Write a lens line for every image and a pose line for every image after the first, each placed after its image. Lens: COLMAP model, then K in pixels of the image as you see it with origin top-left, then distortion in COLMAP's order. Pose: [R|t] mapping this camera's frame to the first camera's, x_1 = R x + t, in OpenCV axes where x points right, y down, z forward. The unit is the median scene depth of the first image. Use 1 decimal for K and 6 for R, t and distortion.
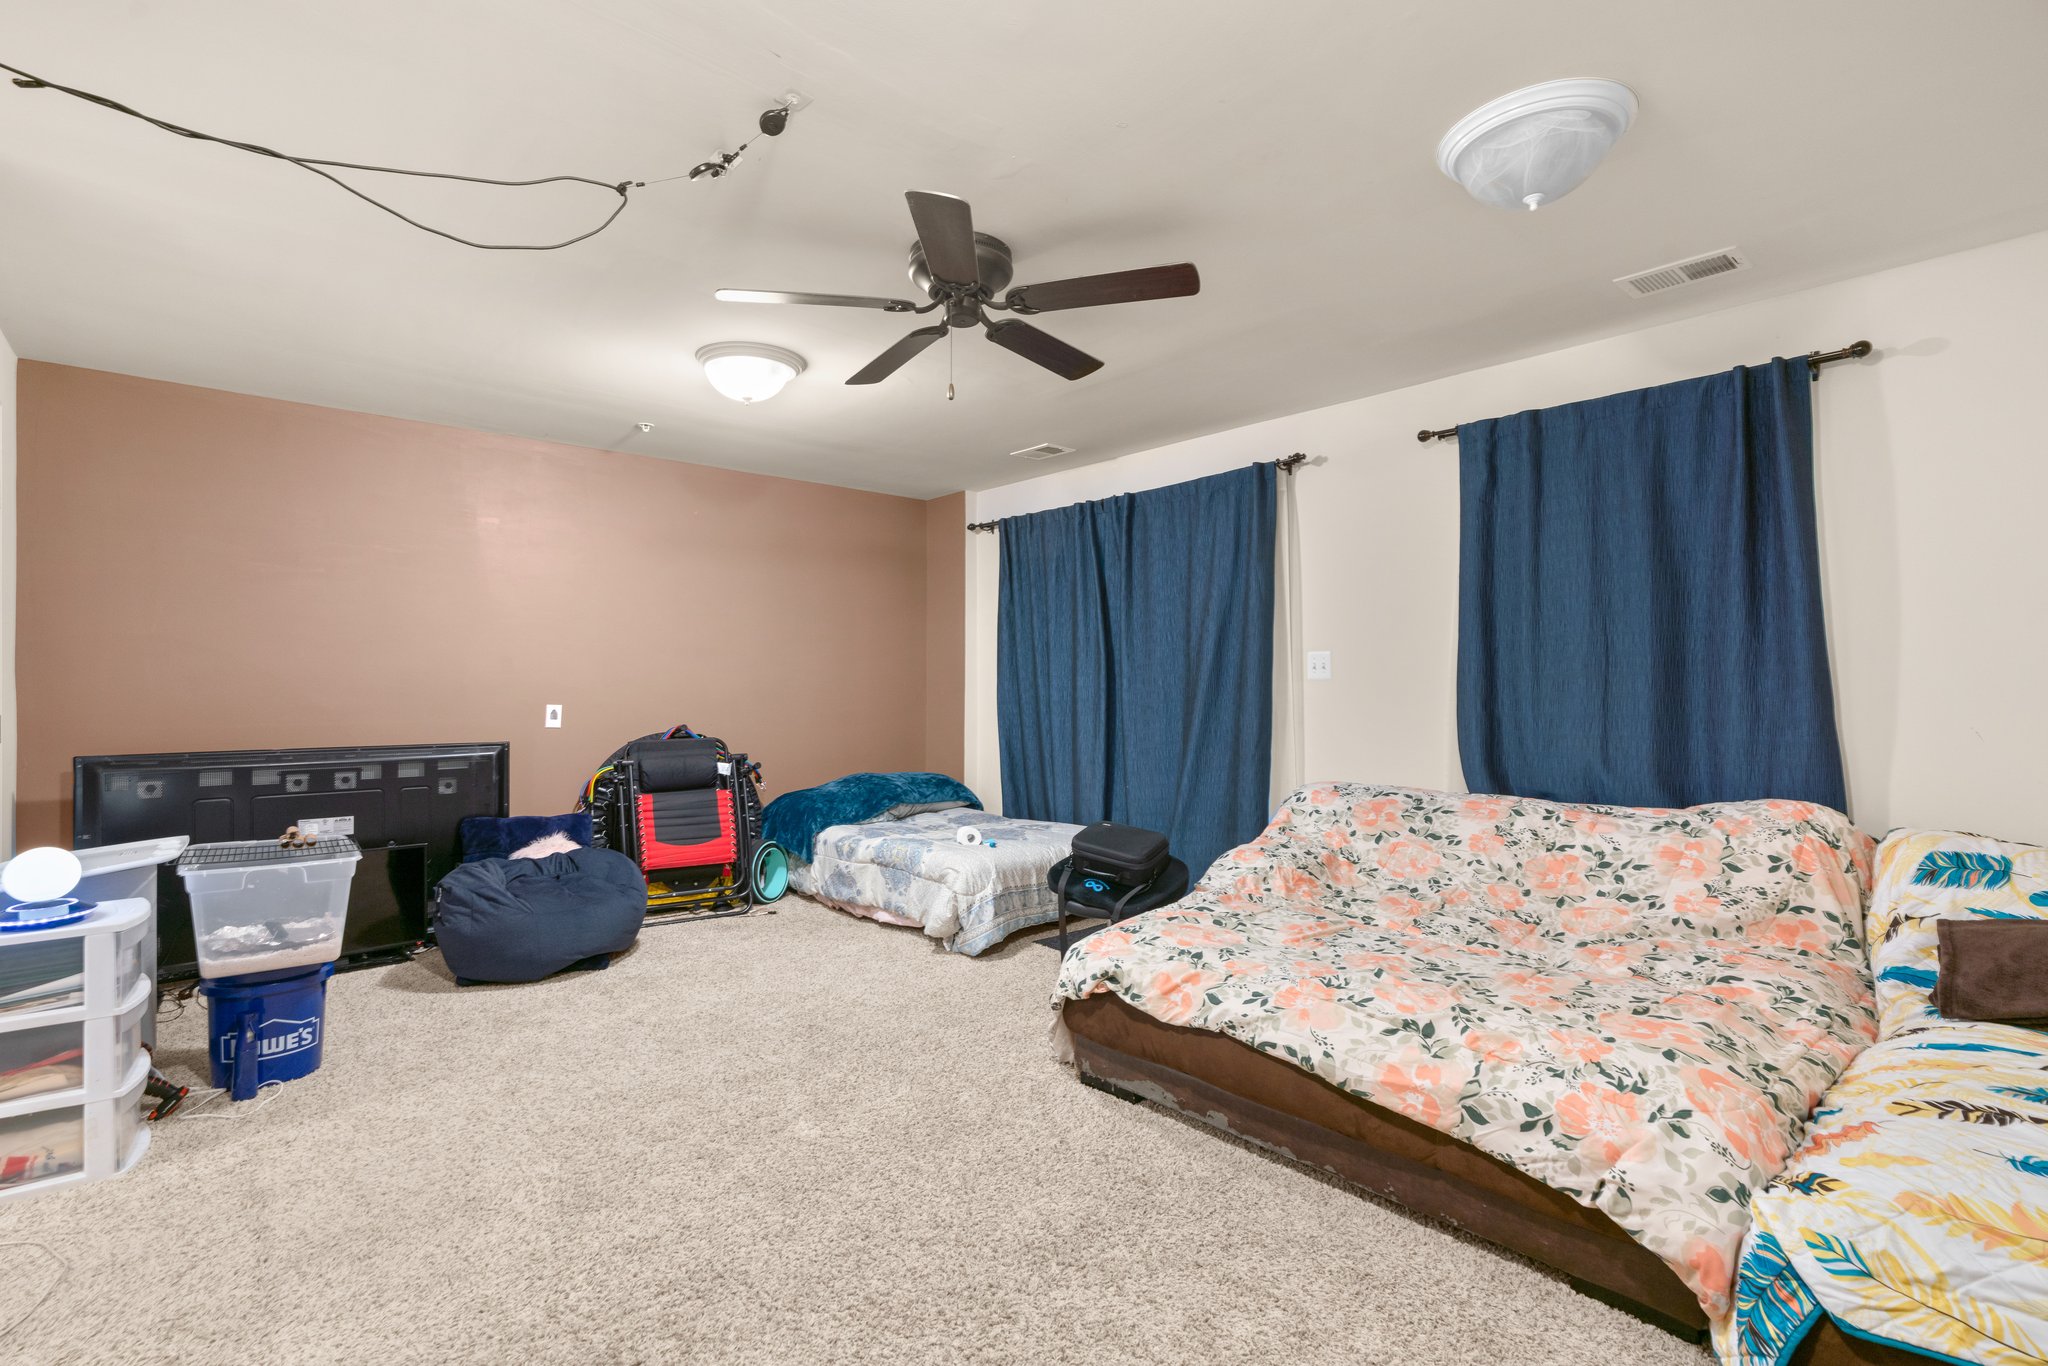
lens RADIAL K [[938.3, 0, 1025.3], [0, 938.3, 676.3], [0, 0, 1]] dist [-0.014293, 0.007164]
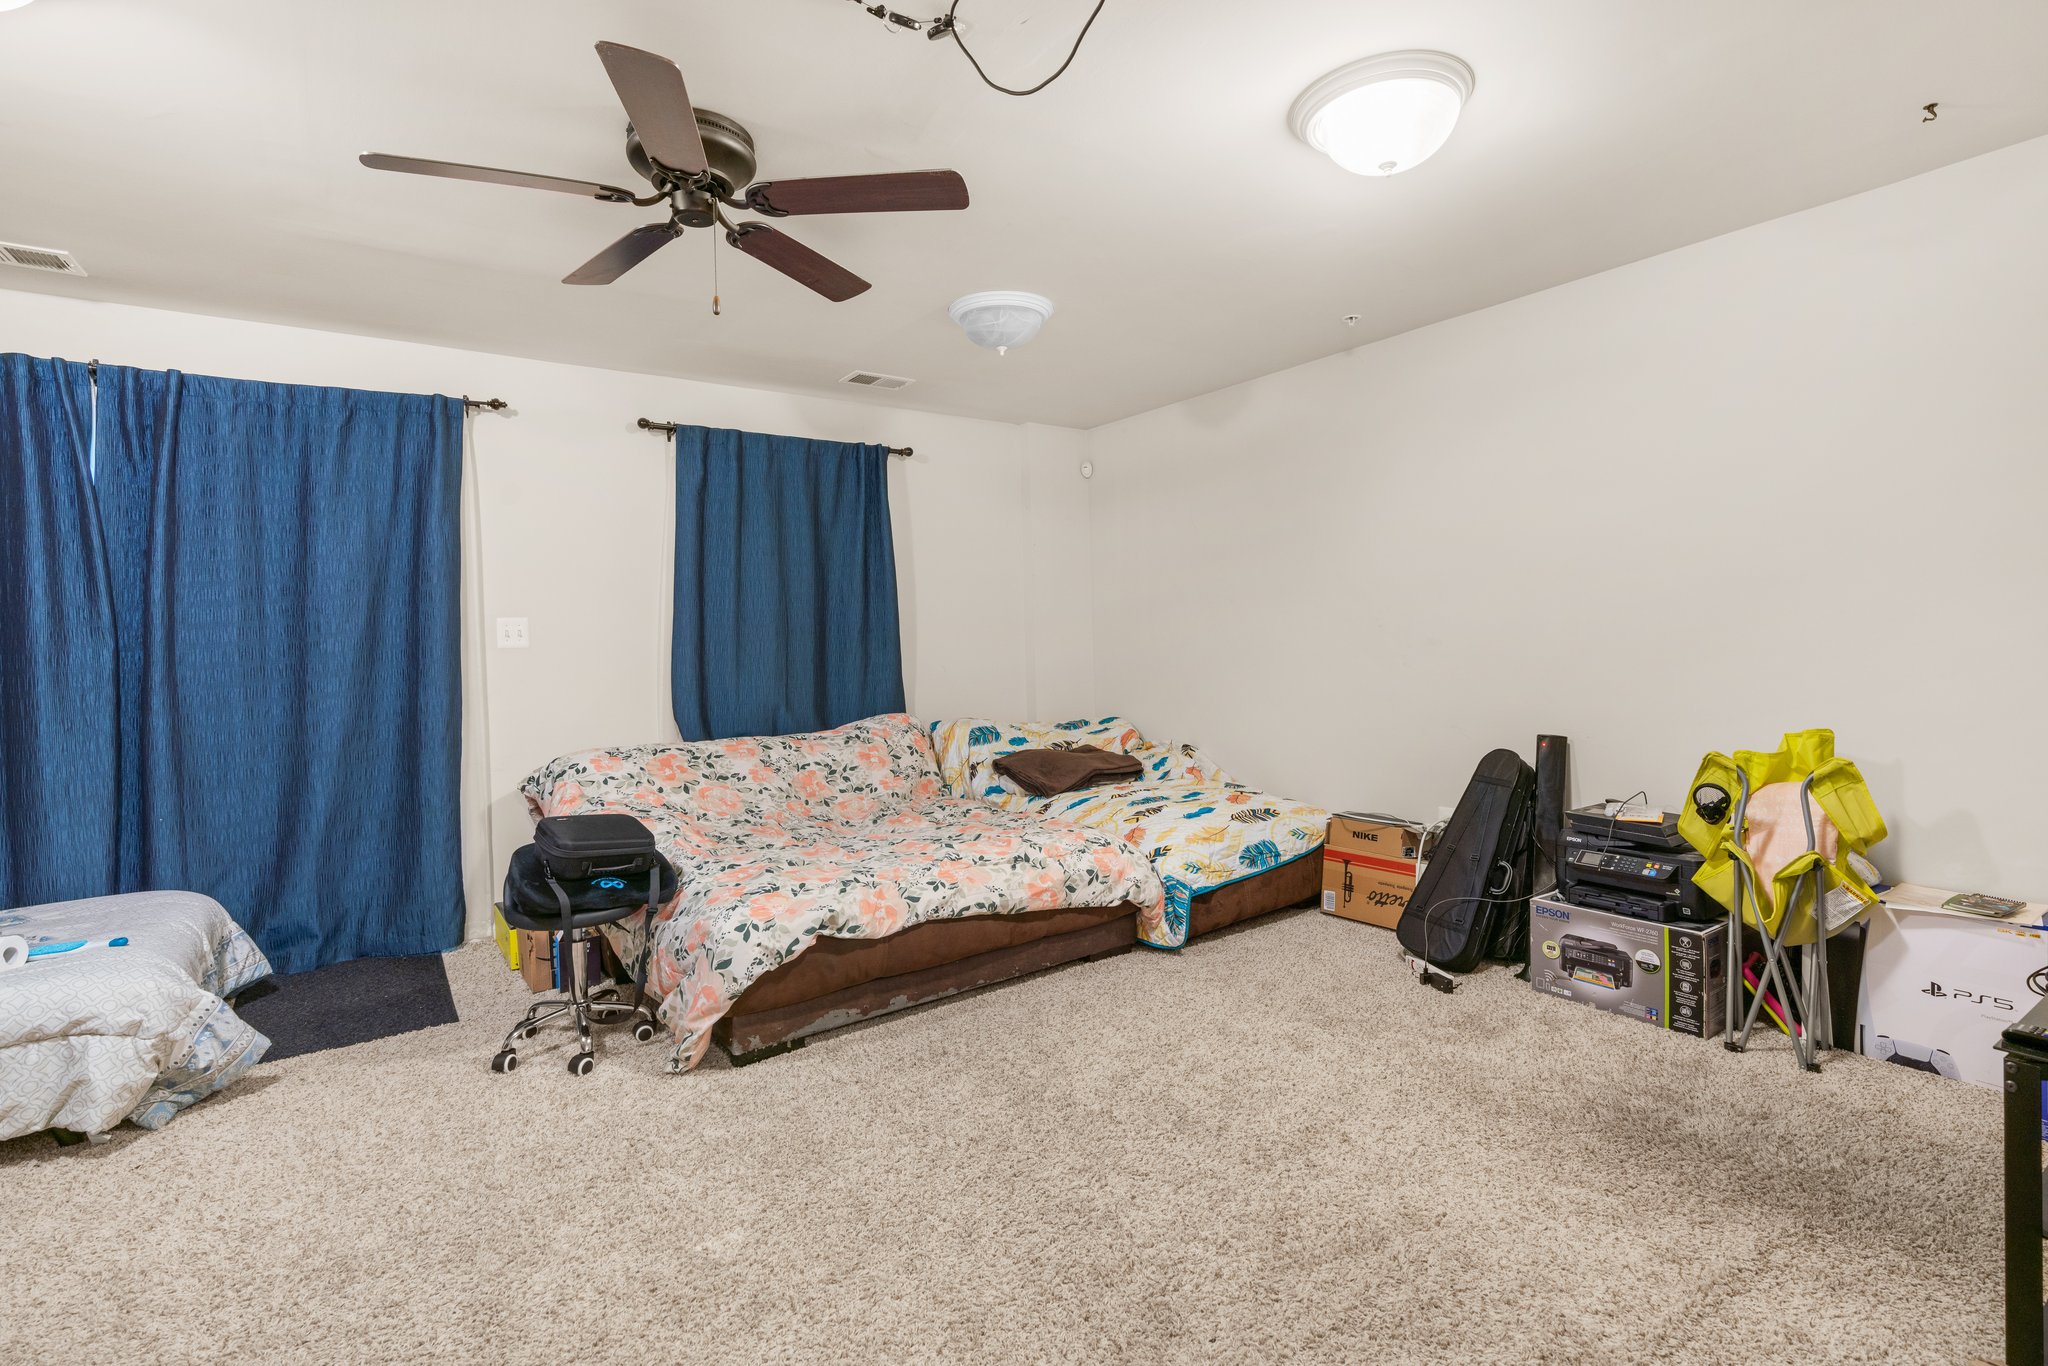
lens RADIAL K [[938.3, 0, 1031.9], [0, 938.3, 644.7], [0, 0, 1]] dist [-0.014293, 0.007164]
pose [[0.108527, -0.006988, 0.994069, -0.937030], [0.016093, 0.999857, 0.005272, 0.006019], [-0.993963, 0.015425, 0.108624, 0.658080]]
